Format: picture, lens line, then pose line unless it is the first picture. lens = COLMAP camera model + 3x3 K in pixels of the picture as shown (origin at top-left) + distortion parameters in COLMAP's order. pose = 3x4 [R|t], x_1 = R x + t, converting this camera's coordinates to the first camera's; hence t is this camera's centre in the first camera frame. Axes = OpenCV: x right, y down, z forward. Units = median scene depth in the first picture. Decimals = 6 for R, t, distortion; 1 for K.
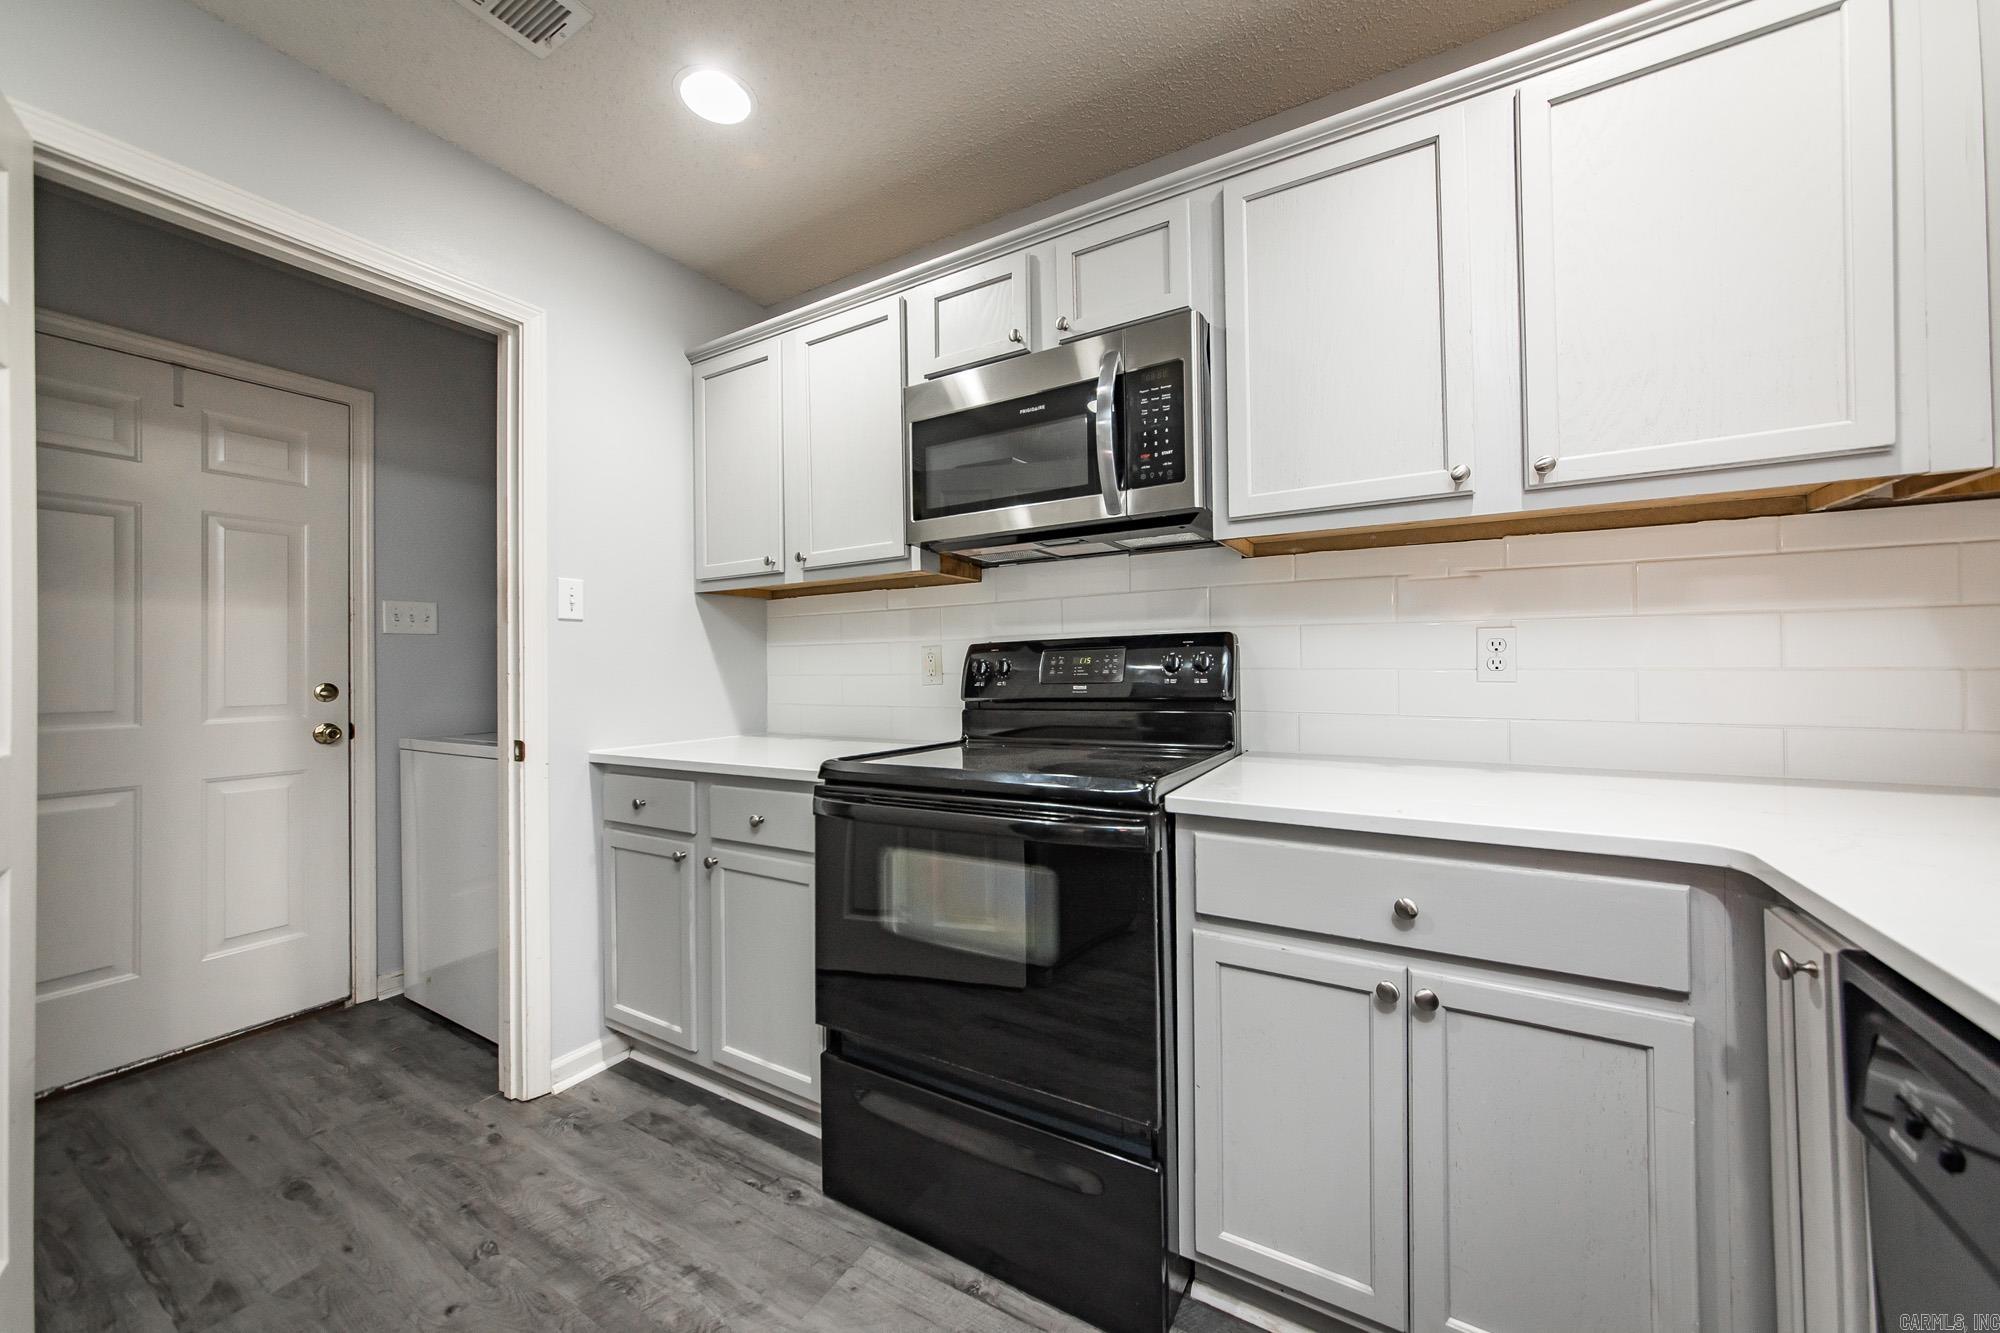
lens RADIAL K [[727.9, 0, 997.2], [0, 727.9, 657.3], [0, 0, 1]] dist [-0.011002, 0.003245]
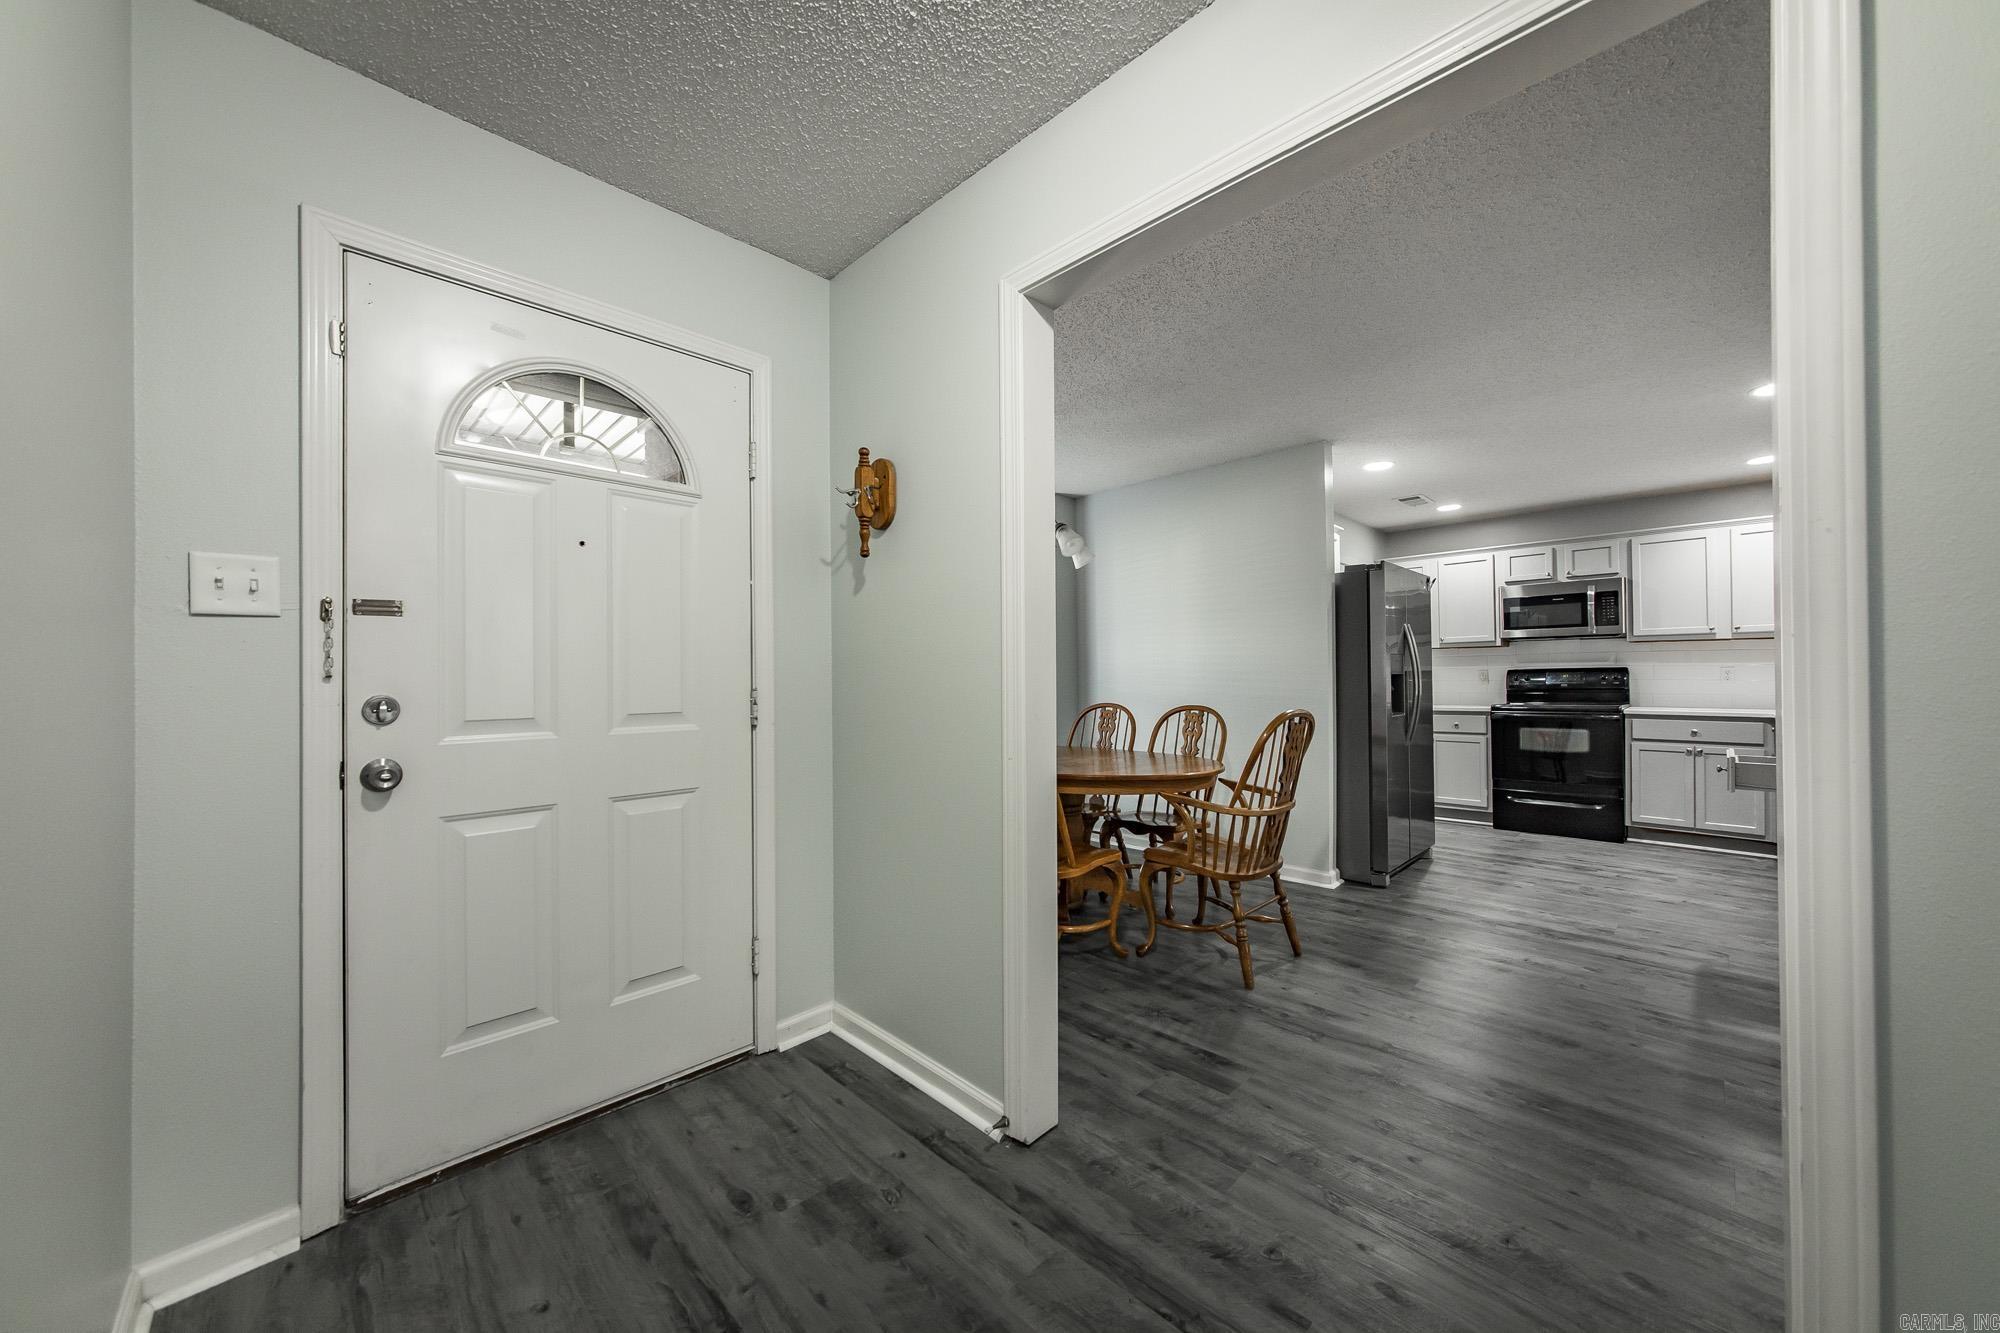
lens RADIAL K [[727.9, 0, 995.2], [0, 727.9, 667.8], [0, 0, 1]] dist [-0.011002, 0.003245]
pose [[0.967918, 0.004597, -0.251224, -1.760744], [-0.003878, 0.999987, 0.003354, -0.036368], [0.251236, -0.002273, 0.967923, -3.105060]]
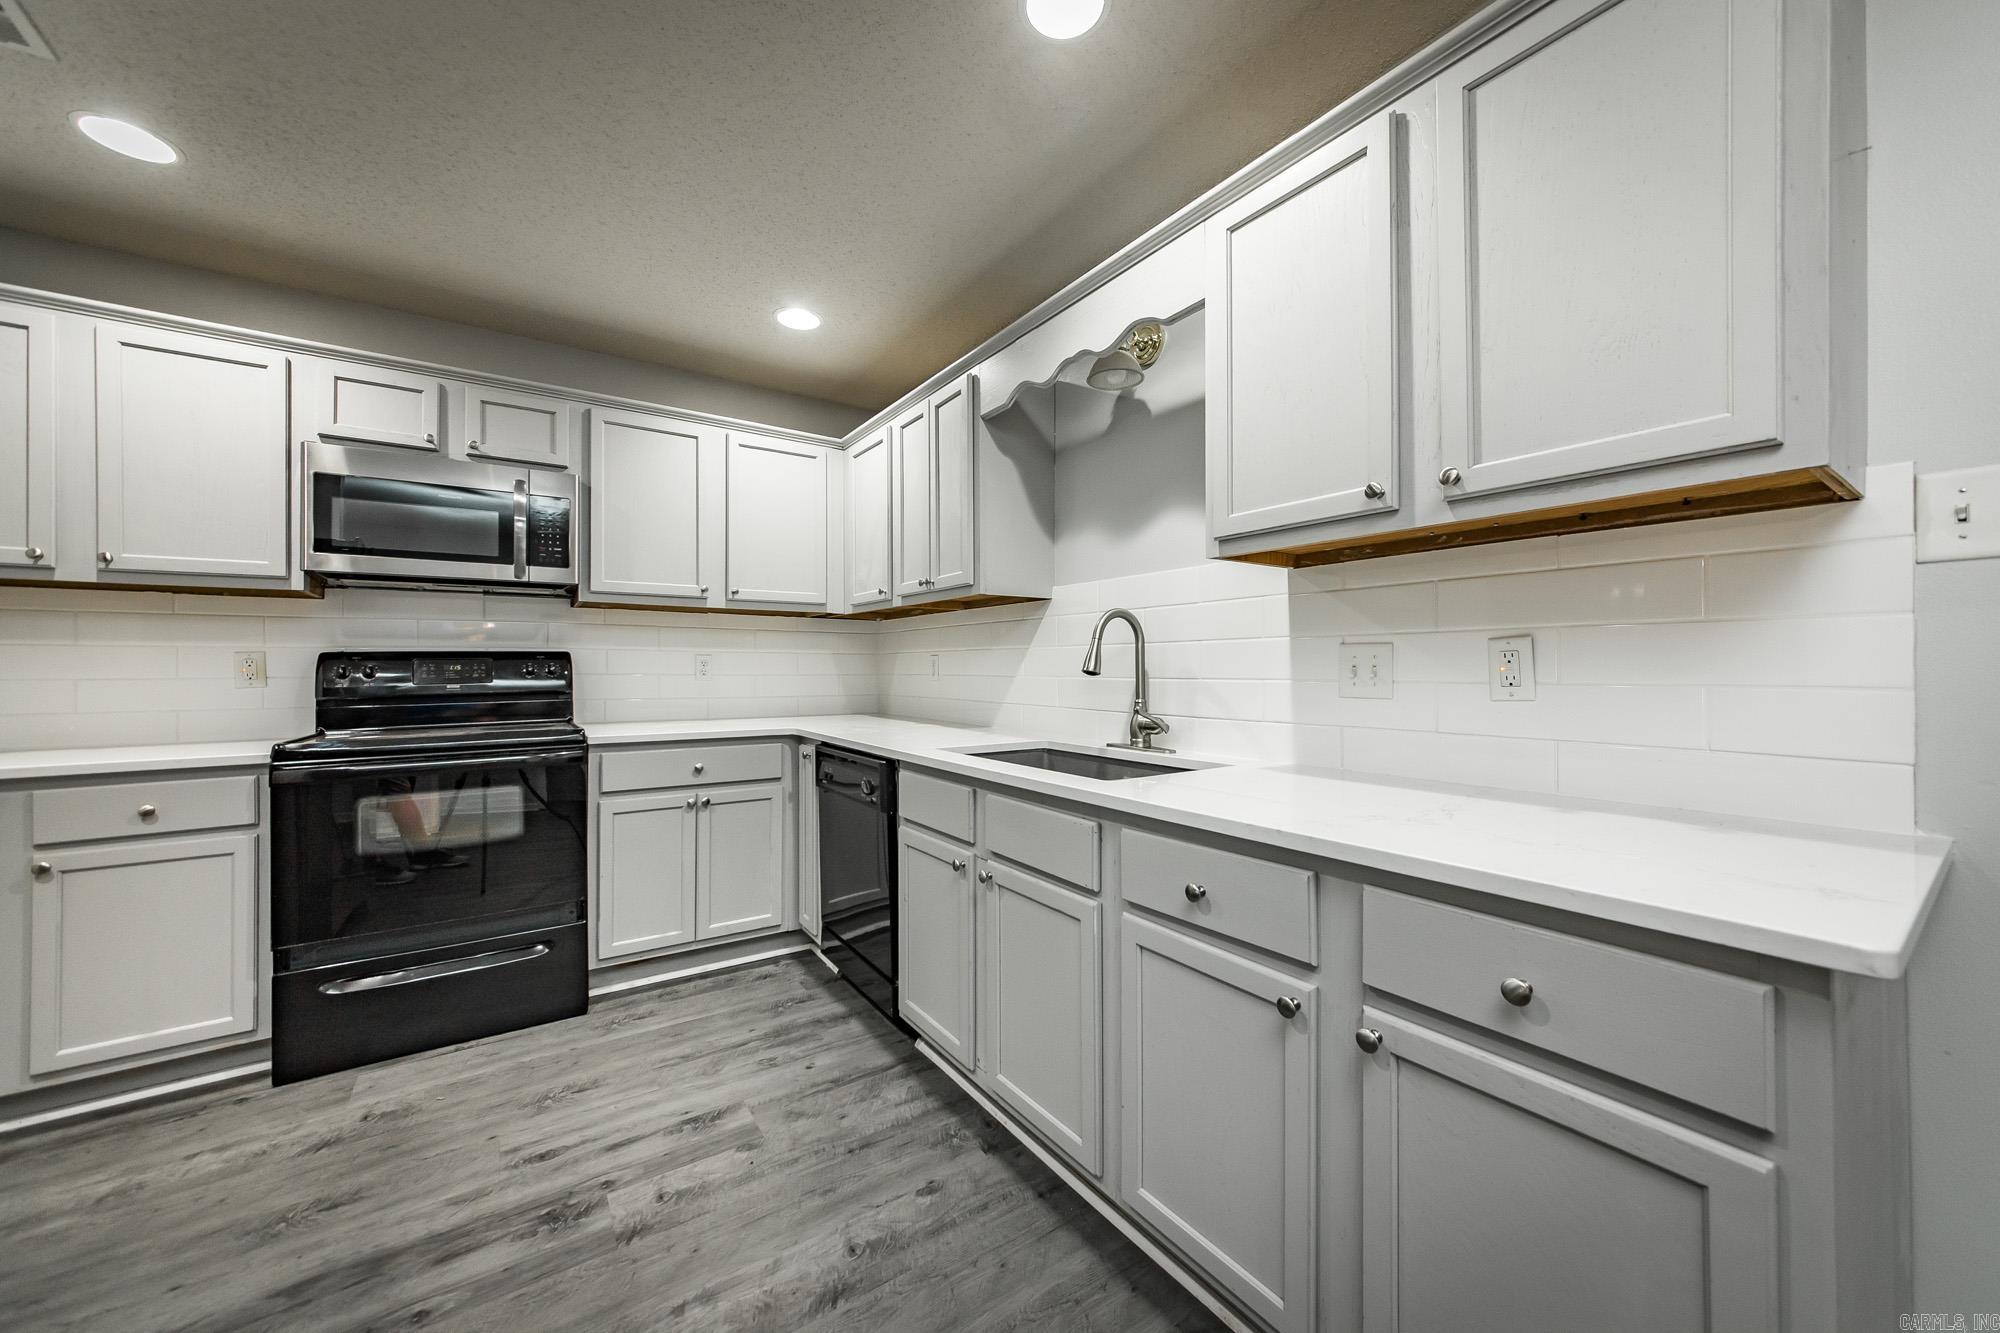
lens RADIAL K [[727.9, 0, 999.6], [0, 727.9, 663.5], [0, 0, 1]] dist [-0.011002, 0.003245]
pose [[0.416982, 0.021819, 0.908653, -0.905305], [-0.012683, 0.999754, -0.018186, 0.011532], [-0.908826, -0.003941, 0.417156, -0.697724]]
